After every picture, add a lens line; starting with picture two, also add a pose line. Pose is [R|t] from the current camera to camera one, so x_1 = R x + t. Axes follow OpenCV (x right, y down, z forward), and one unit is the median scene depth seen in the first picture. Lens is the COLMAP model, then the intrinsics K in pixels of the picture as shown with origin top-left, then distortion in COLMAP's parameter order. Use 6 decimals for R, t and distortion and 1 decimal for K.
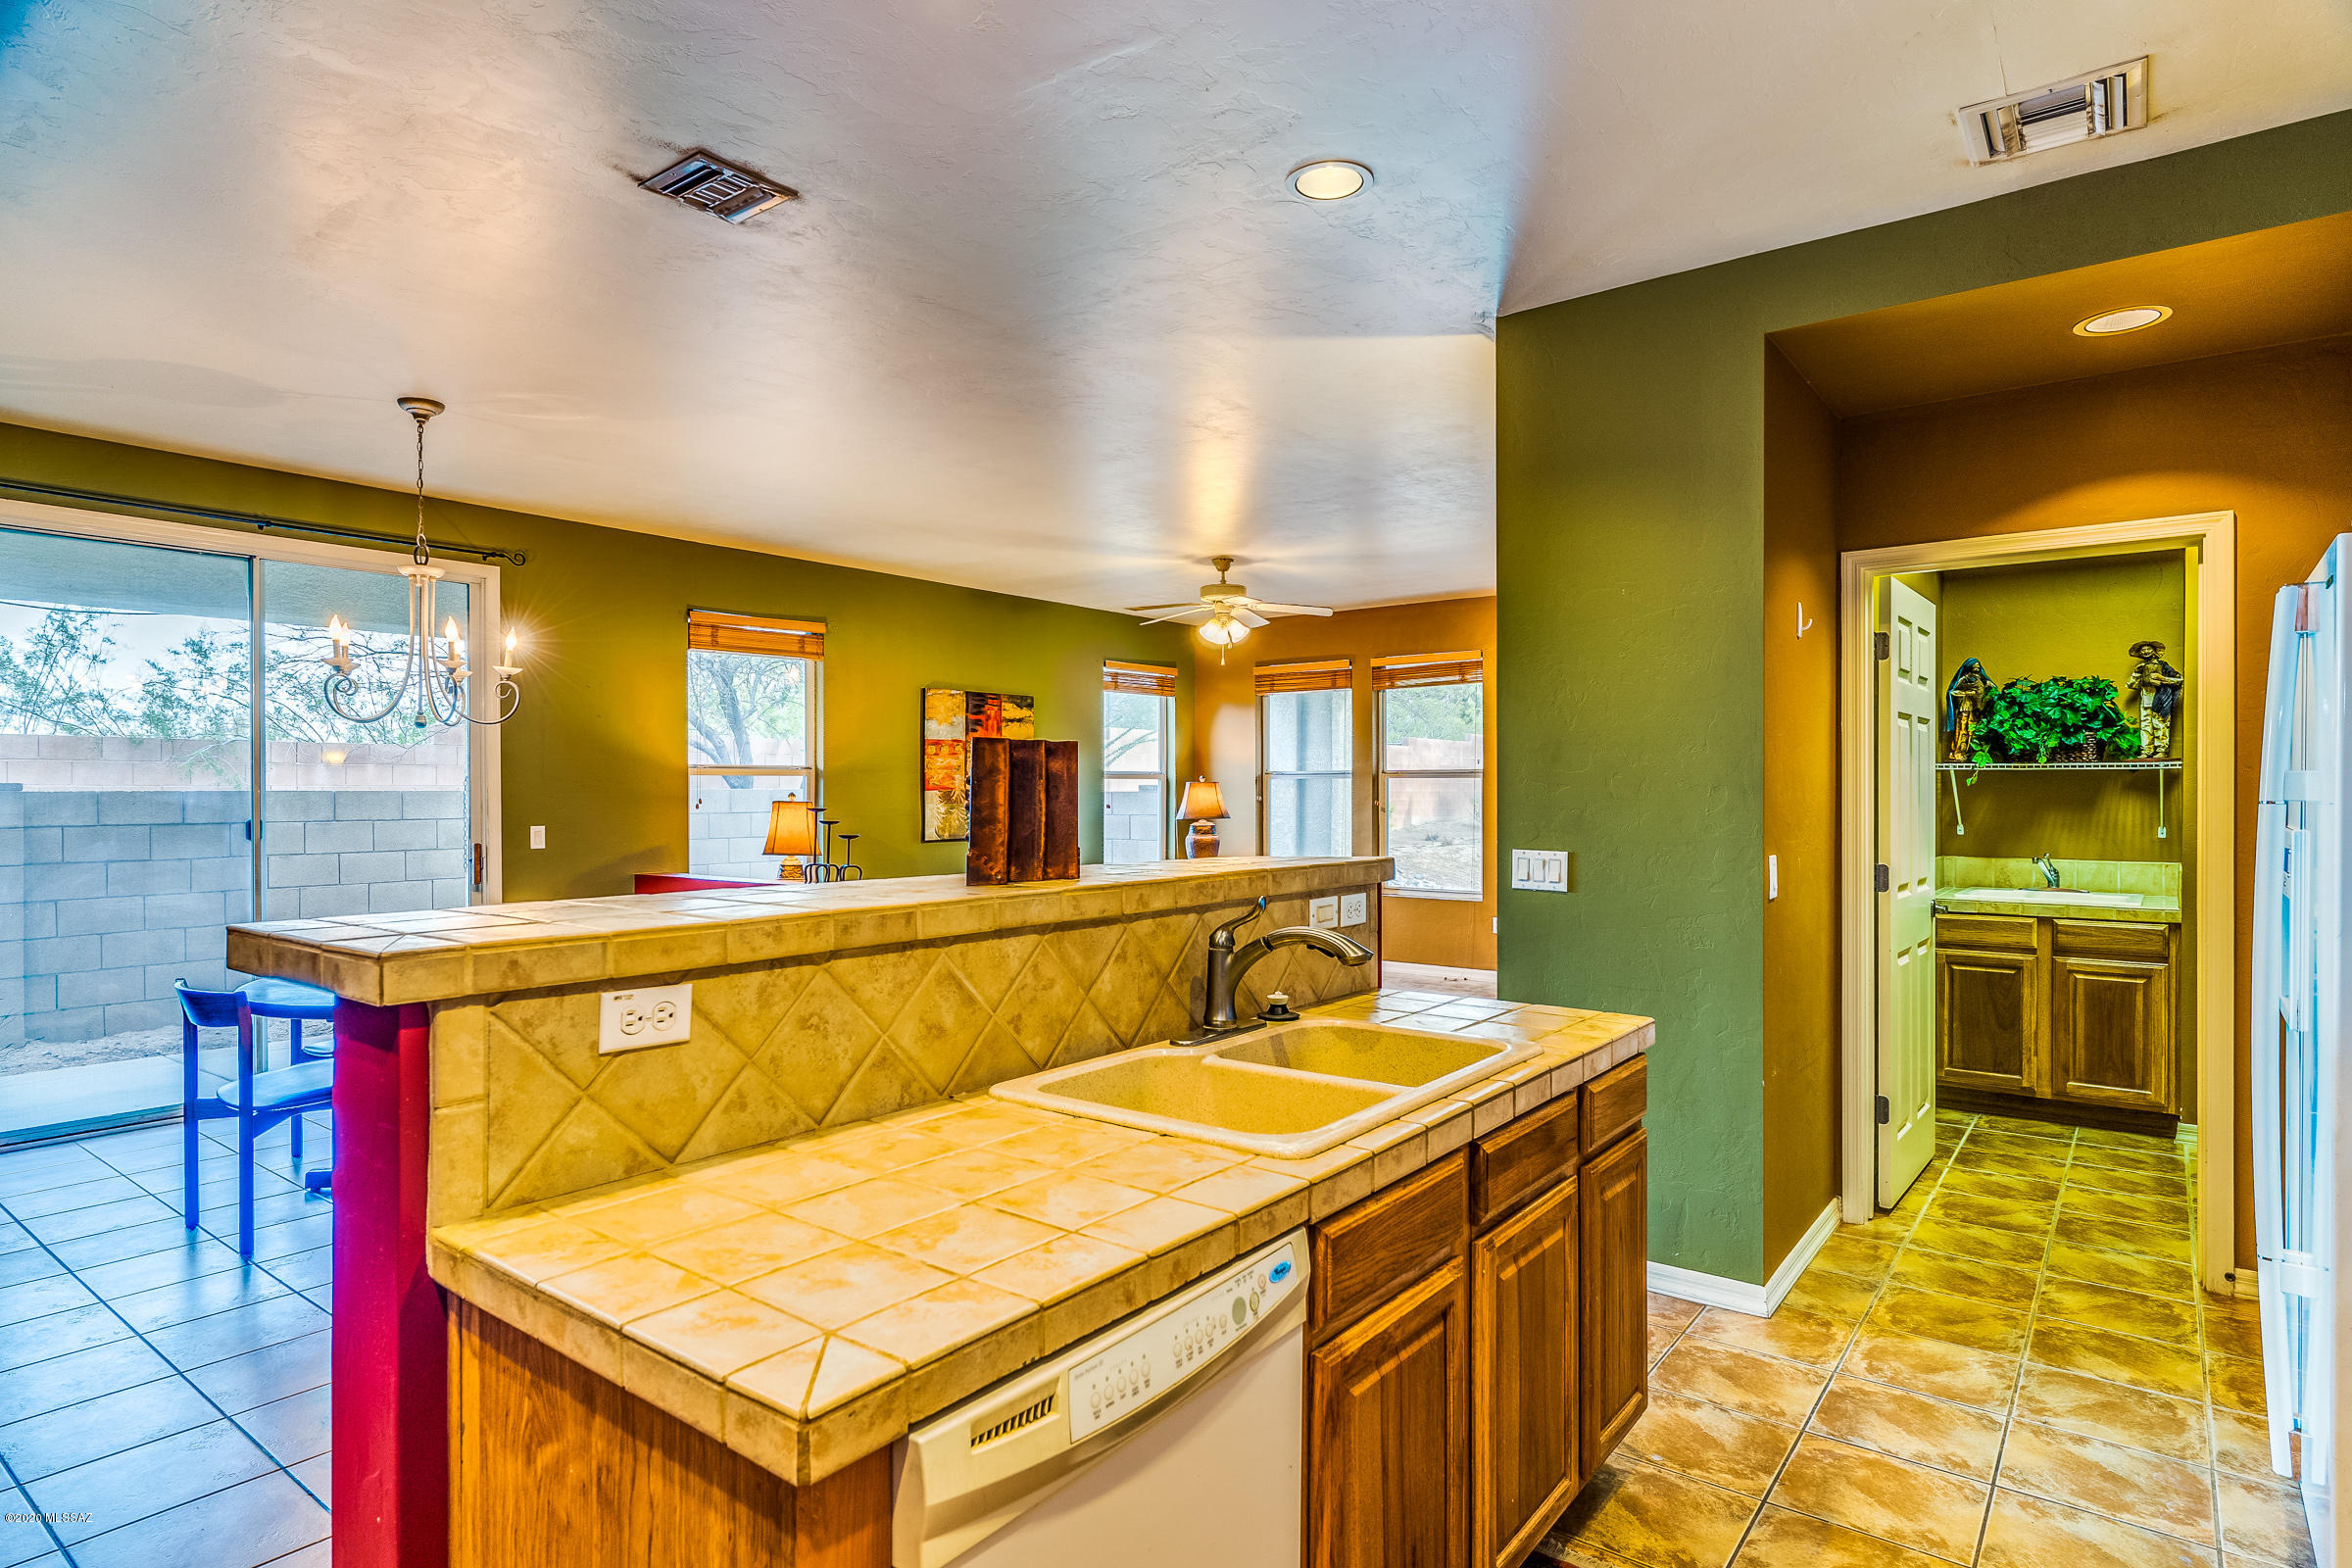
lens RADIAL K [[1254.2, 0, 1182.2], [0, 1254.2, 791.8], [0, 0, 1]] dist [-0.005440, 0.000190]
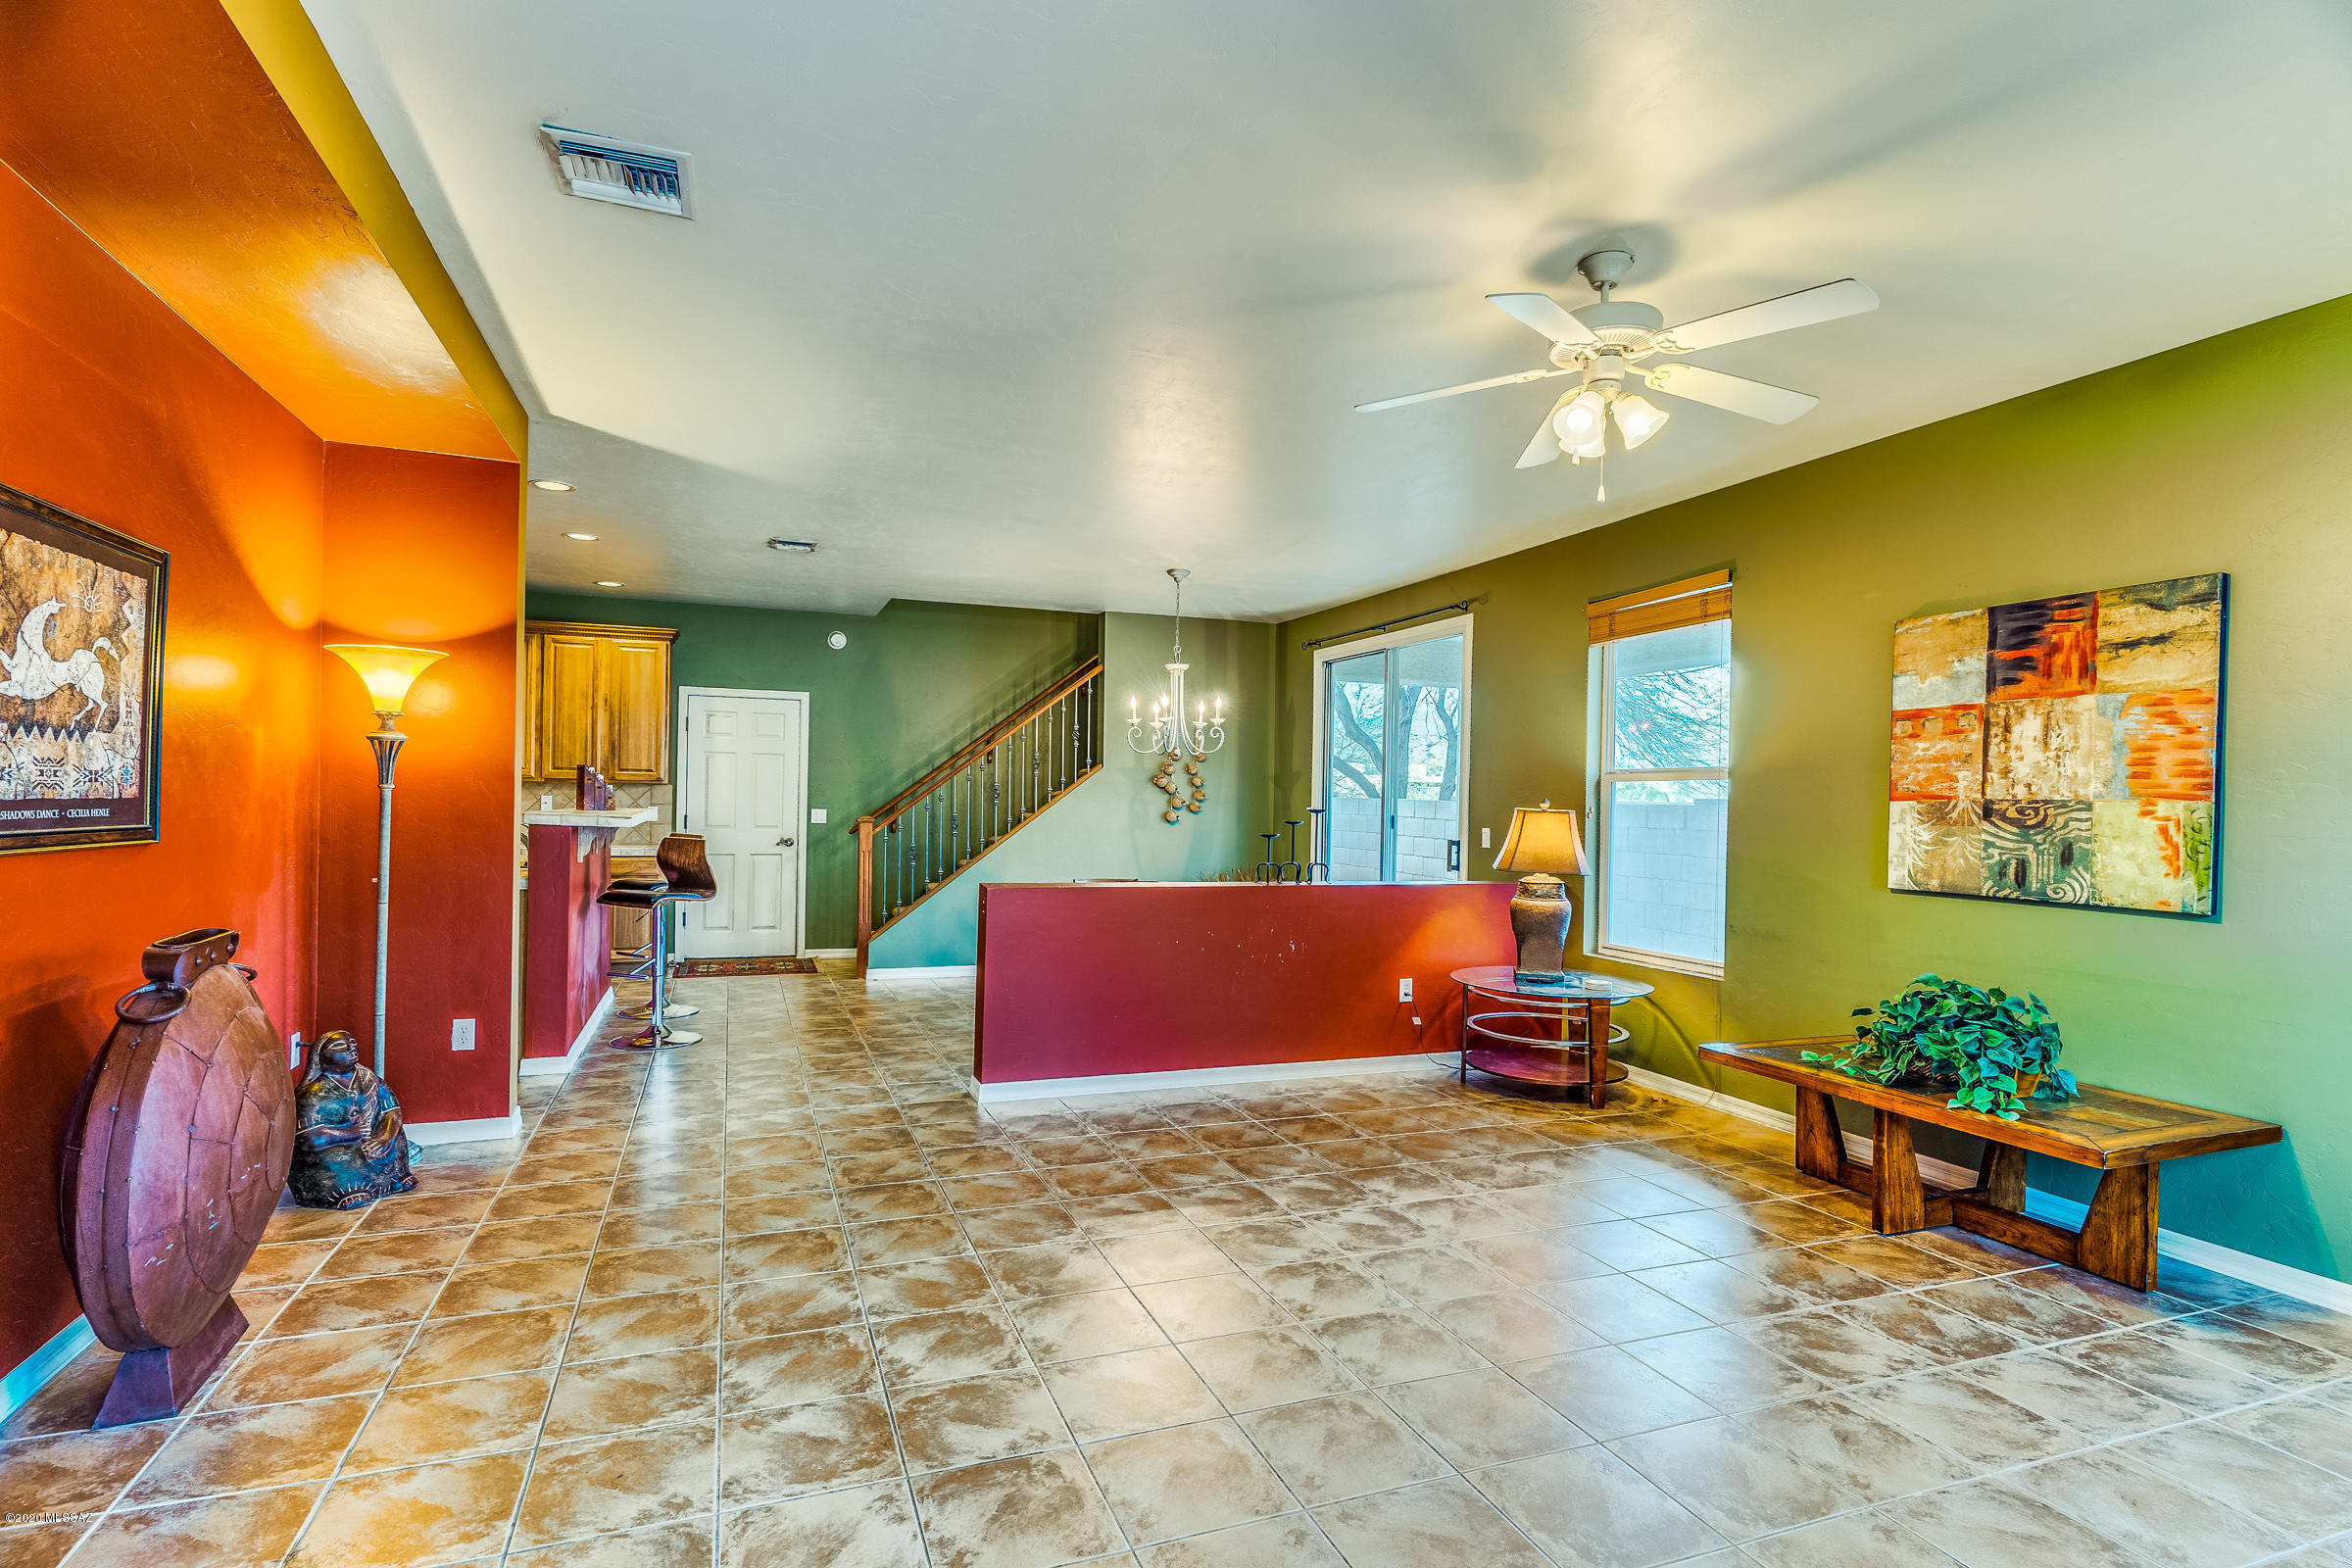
lens RADIAL K [[1152.4, 0, 1169.4], [0, 1152.4, 804.0], [0, 0, 1]] dist [0.000571, 0.001930]
pose [[-0.523899, -0.008493, -0.851738, 0.384635], [-0.022258, 0.999745, 0.003722, 0.005339], [0.851490, 0.020908, -0.523954, 0.925326]]
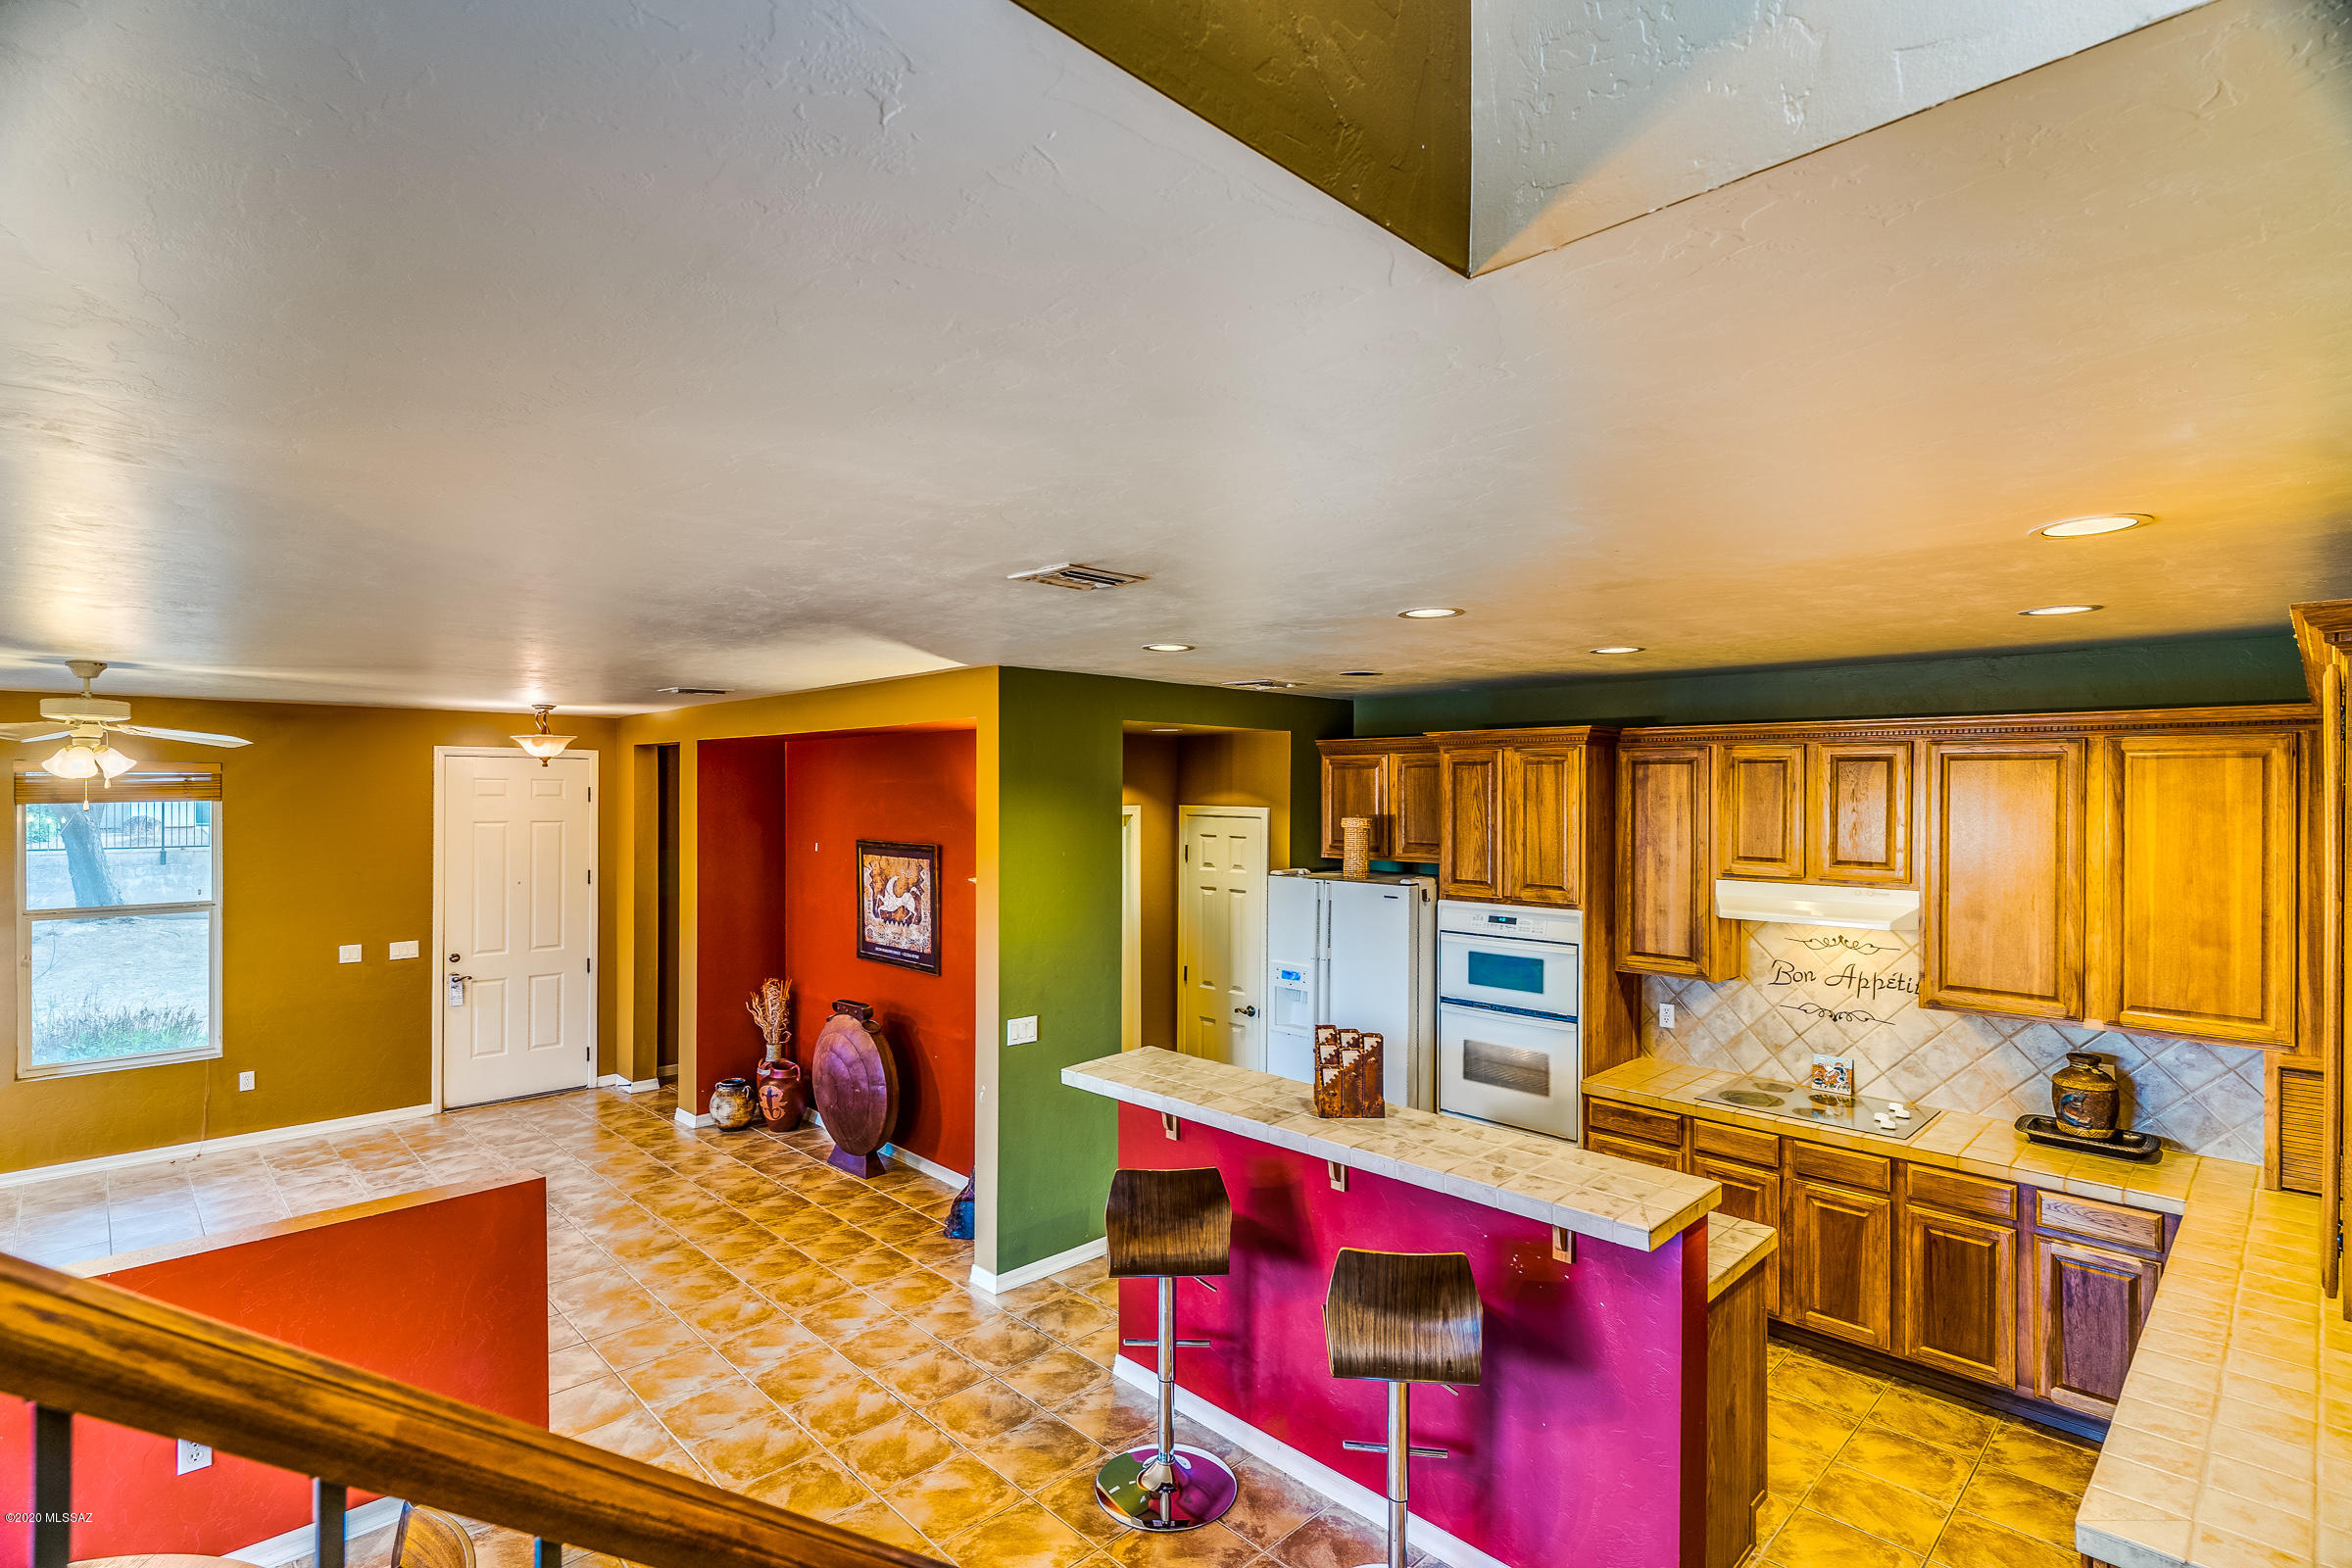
lens RADIAL K [[1127.5, 0, 1161.1], [0, 1127.5, 783.5], [0, 0, 1]] dist [0.003808, 0.000137]
pose [[0.159681, 0.006823, 0.987145, -0.433277], [0.005257, 0.999956, -0.007762, -0.092252], [-0.987155, 0.006428, 0.159638, 0.250272]]
